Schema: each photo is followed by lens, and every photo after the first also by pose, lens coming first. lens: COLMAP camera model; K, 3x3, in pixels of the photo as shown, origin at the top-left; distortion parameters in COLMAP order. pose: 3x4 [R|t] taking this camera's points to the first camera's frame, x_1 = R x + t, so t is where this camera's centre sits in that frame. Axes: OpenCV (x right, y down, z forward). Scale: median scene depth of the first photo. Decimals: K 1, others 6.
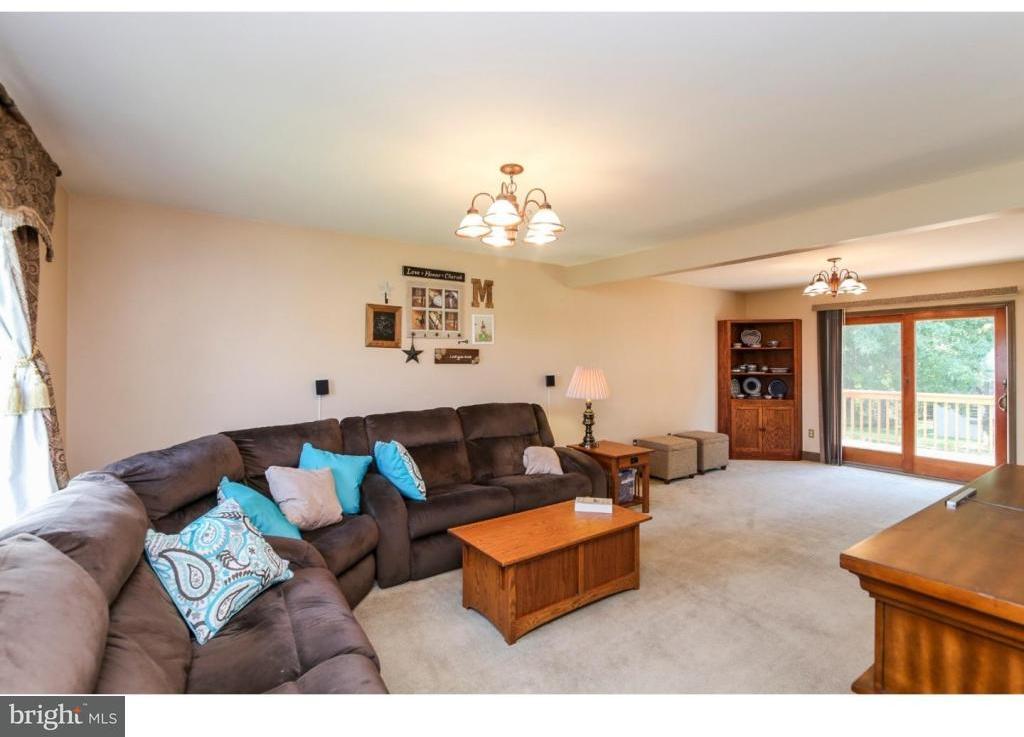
lens RADIAL K [[474.1, 0, 513.1], [0, 474.1, 356.8], [0, 0, 1]] dist [-0.018782, 0.001338]
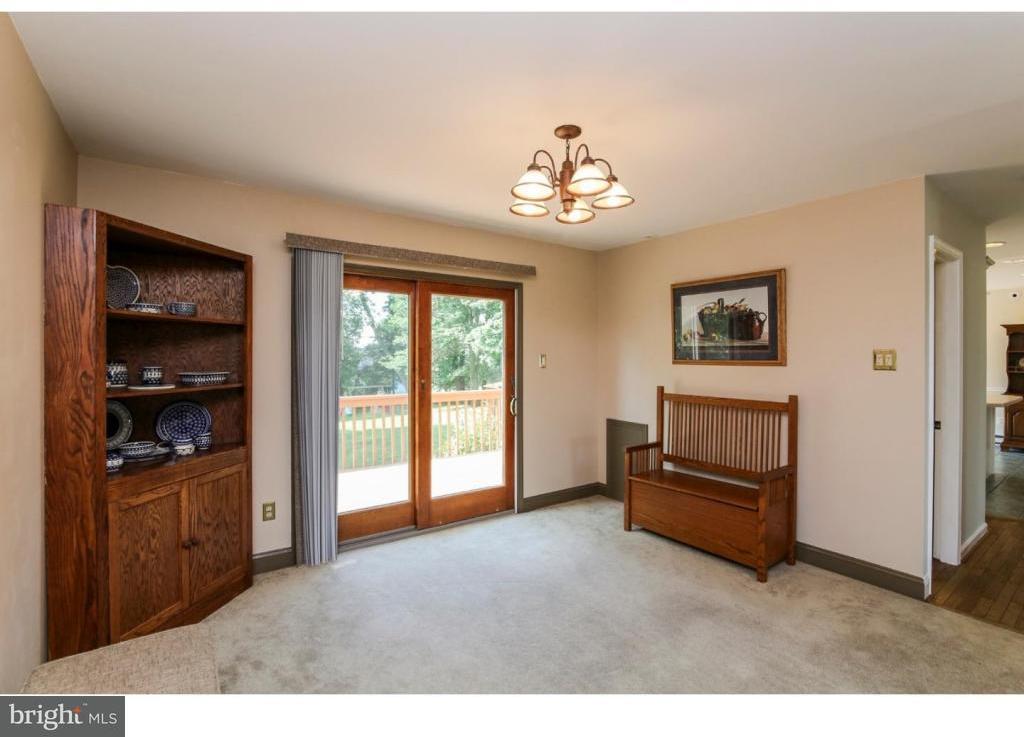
lens RADIAL K [[474.1, 0, 513.1], [0, 474.1, 356.8], [0, 0, 1]] dist [-0.018782, 0.001338]
pose [[-0.032382, -0.004331, 0.999466, 0.165293], [-0.010056, 0.999941, 0.004007, 0.007029], [-0.999425, -0.009921, -0.032424, 0.779495]]
